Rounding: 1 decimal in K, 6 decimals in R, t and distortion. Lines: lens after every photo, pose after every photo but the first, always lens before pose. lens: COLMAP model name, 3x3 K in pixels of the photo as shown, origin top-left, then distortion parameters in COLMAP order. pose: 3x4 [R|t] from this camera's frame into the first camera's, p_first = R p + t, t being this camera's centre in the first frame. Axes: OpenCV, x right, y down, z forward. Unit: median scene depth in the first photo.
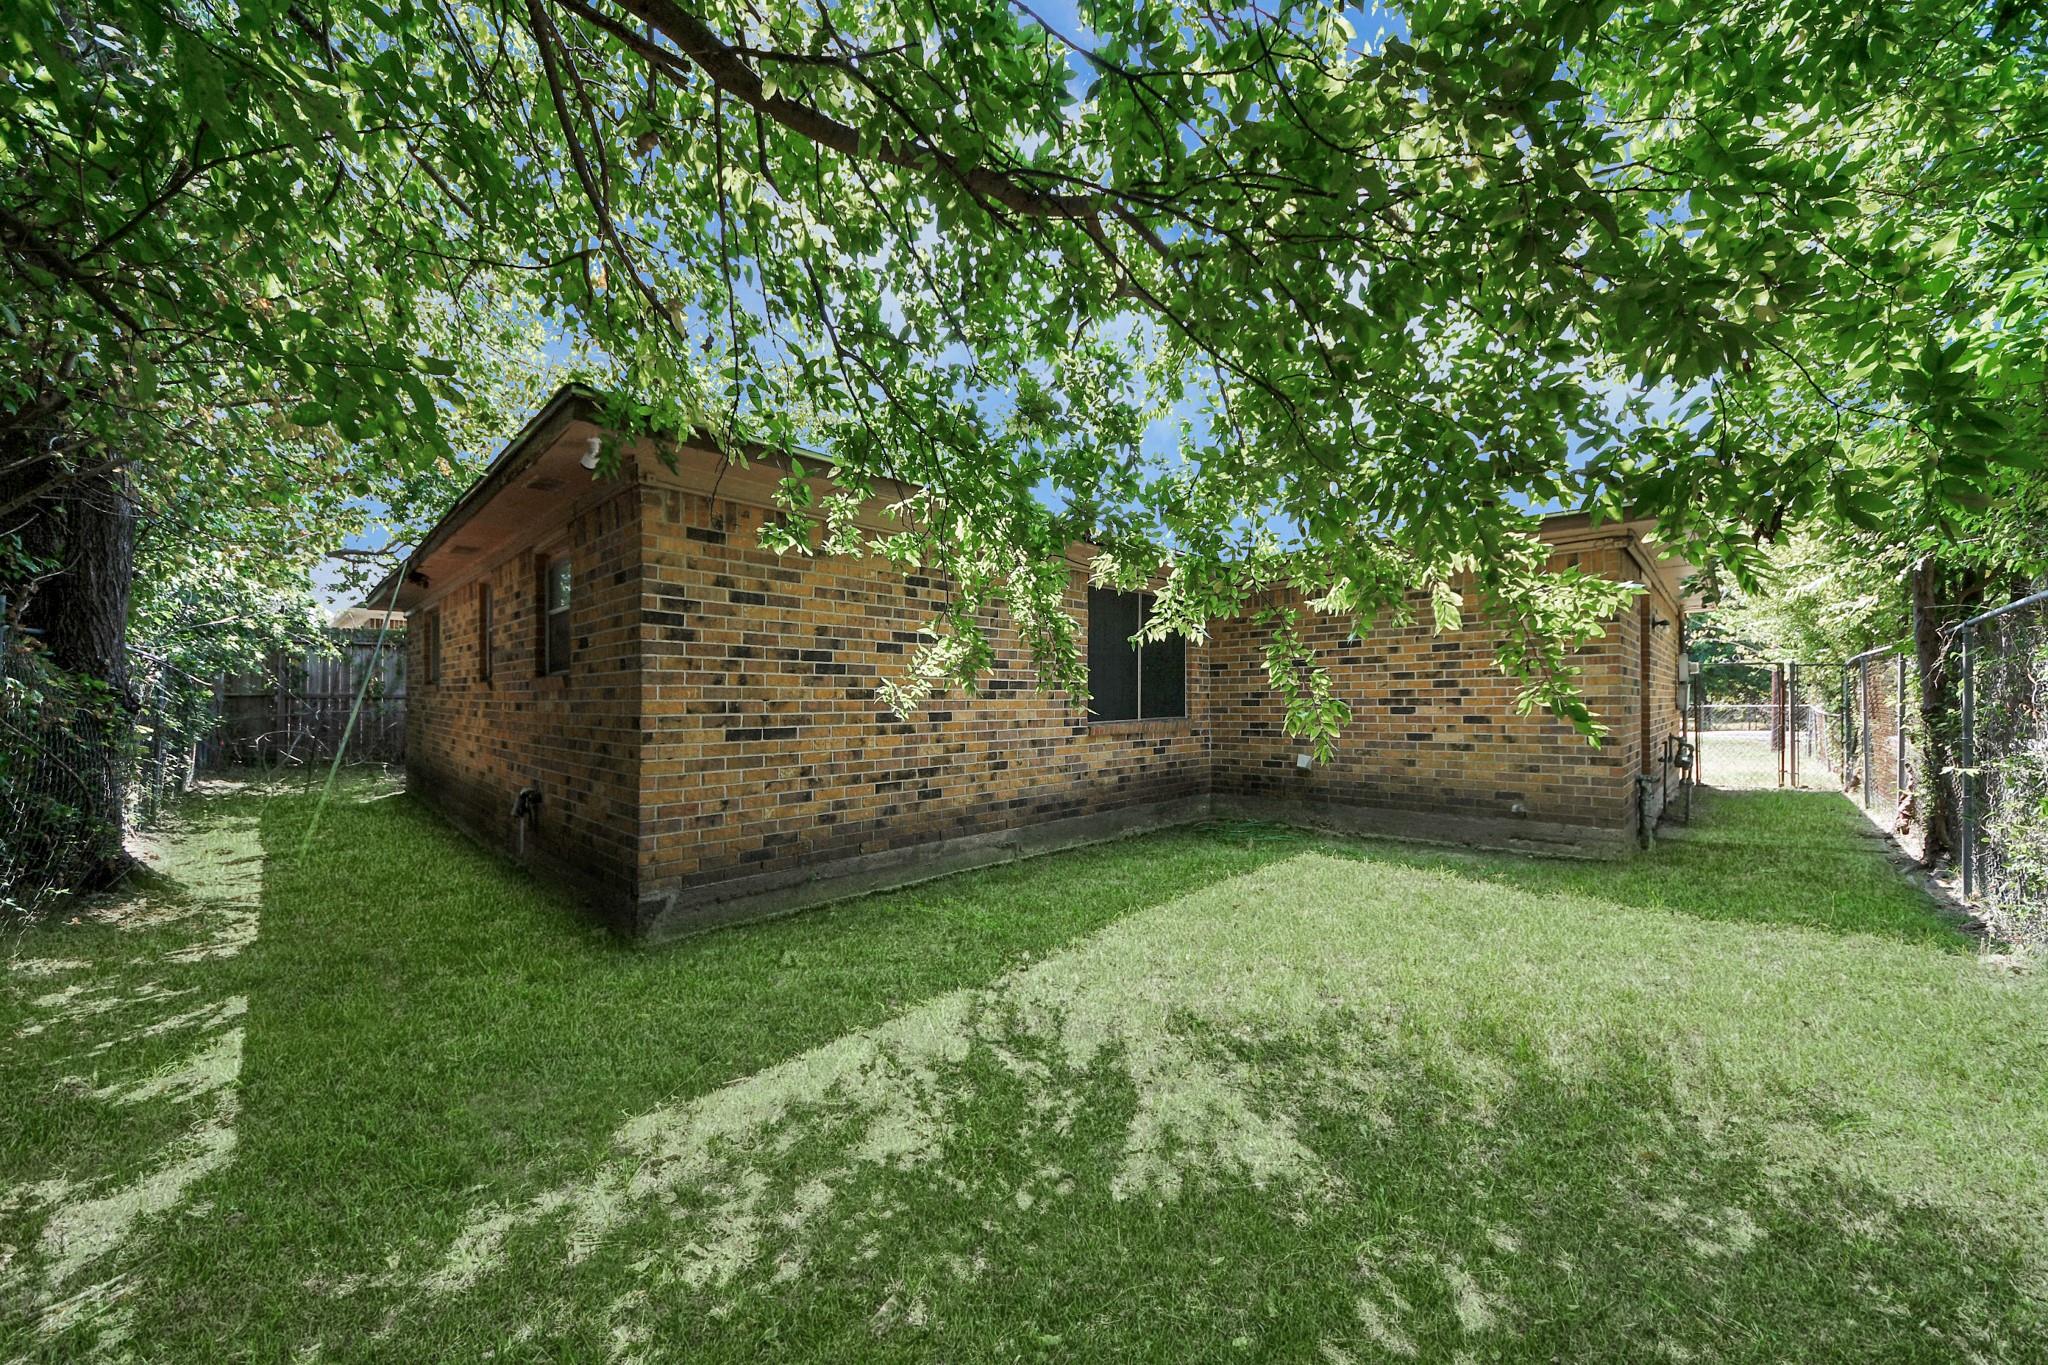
lens RADIAL K [[722.7, 0, 1018.3], [0, 722.7, 695.9], [0, 0, 1]] dist [0.036774, -0.024962]
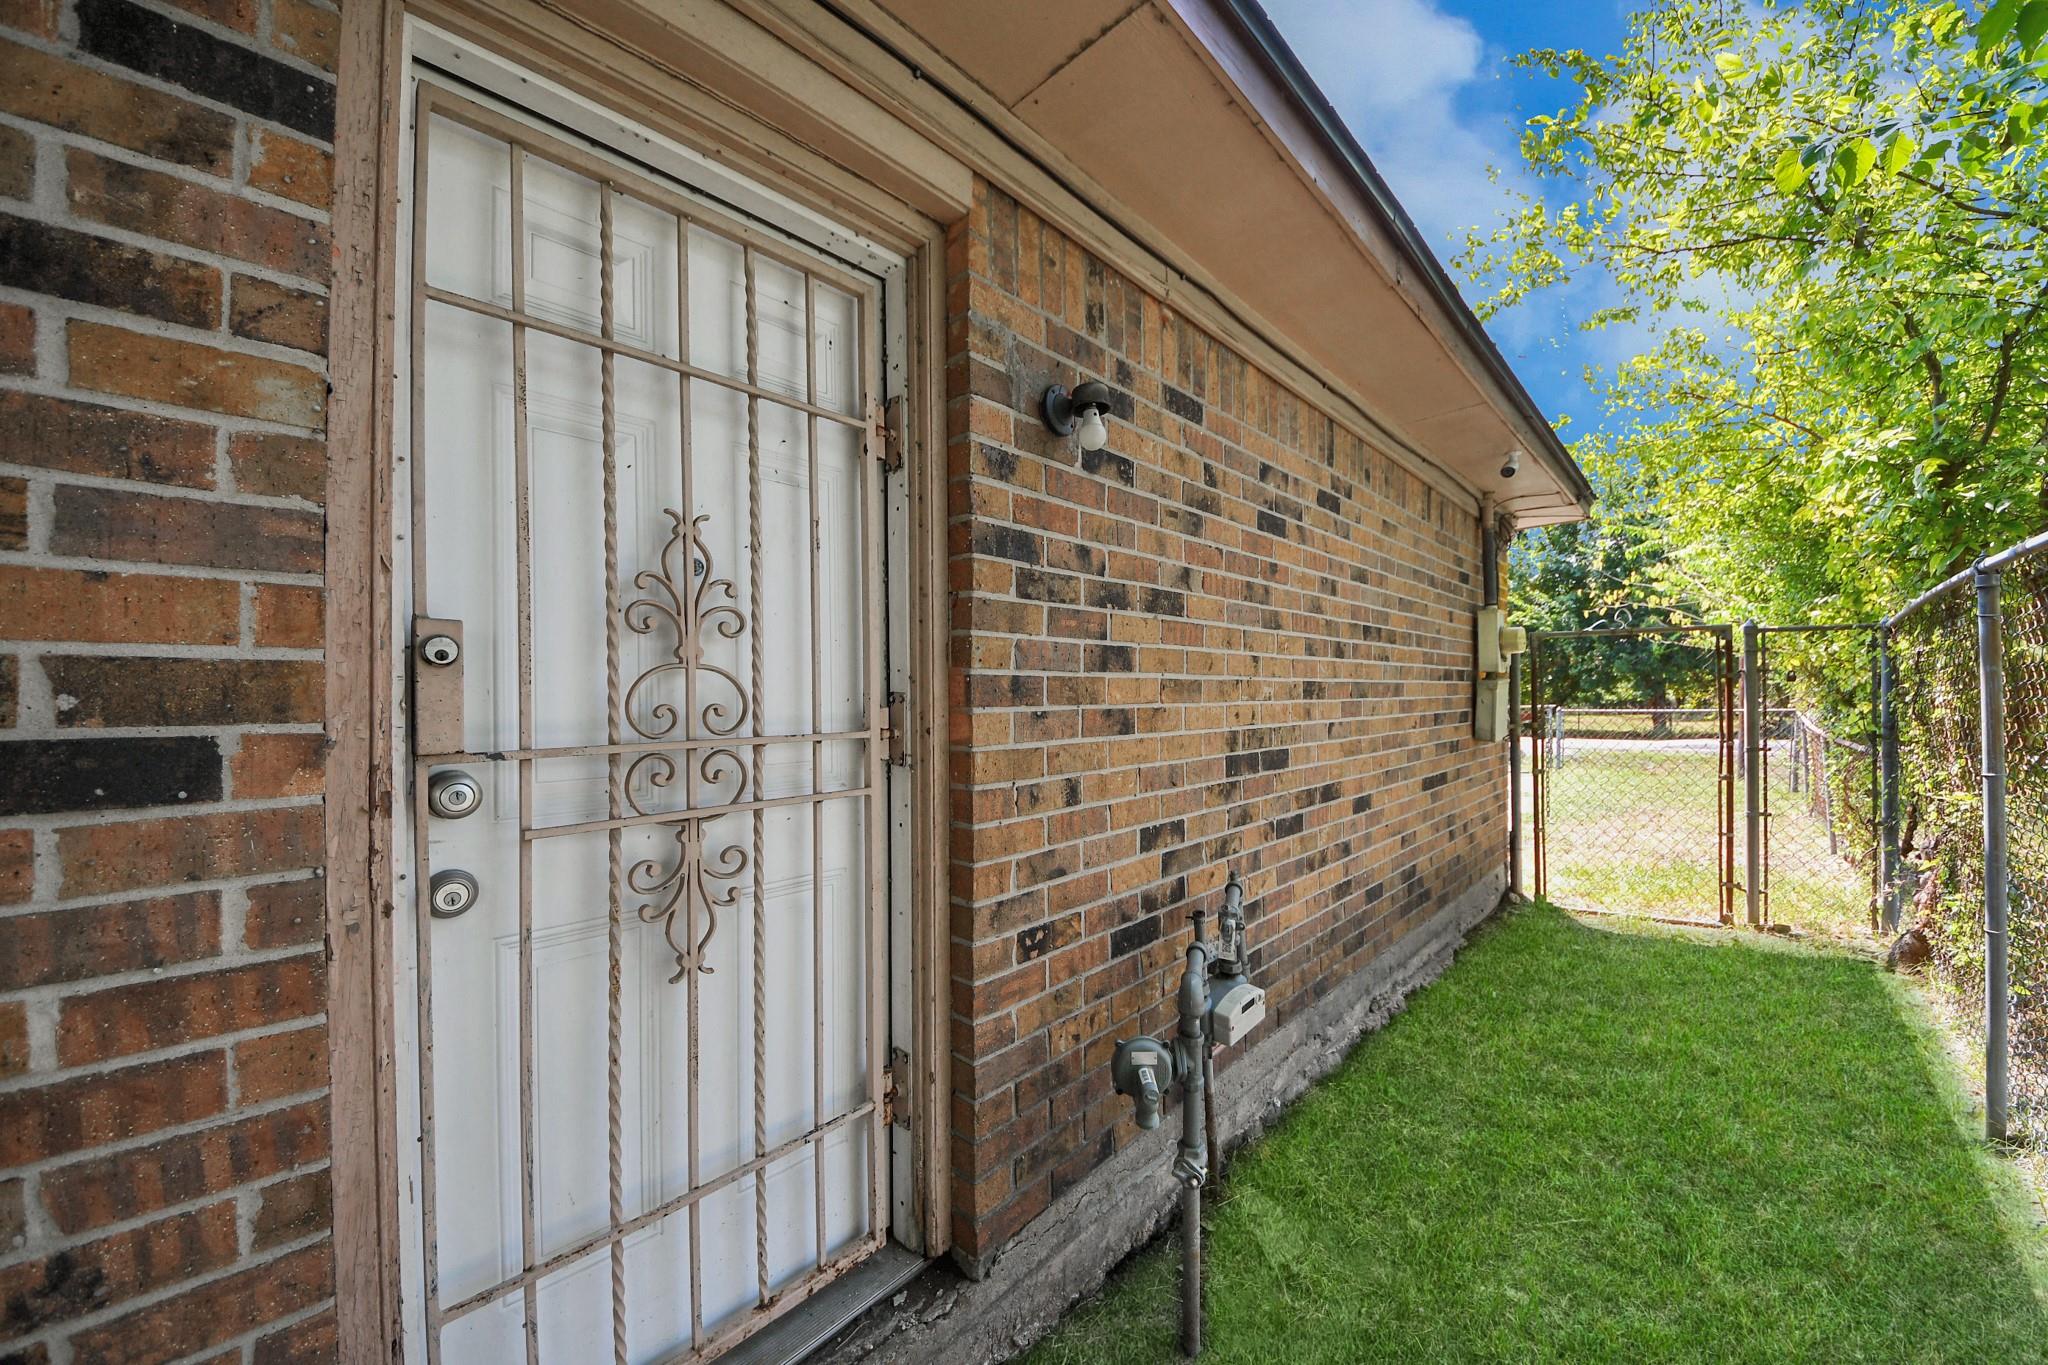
lens RADIAL K [[722.7, 0, 1018.3], [0, 722.7, 695.9], [0, 0, 1]] dist [0.036774, -0.024962]
pose [[0.999970, -0.007533, -0.001944, 0.641204], [0.007527, 0.999967, -0.002943, -0.006145], [0.001966, 0.002929, 0.999994, 0.579899]]
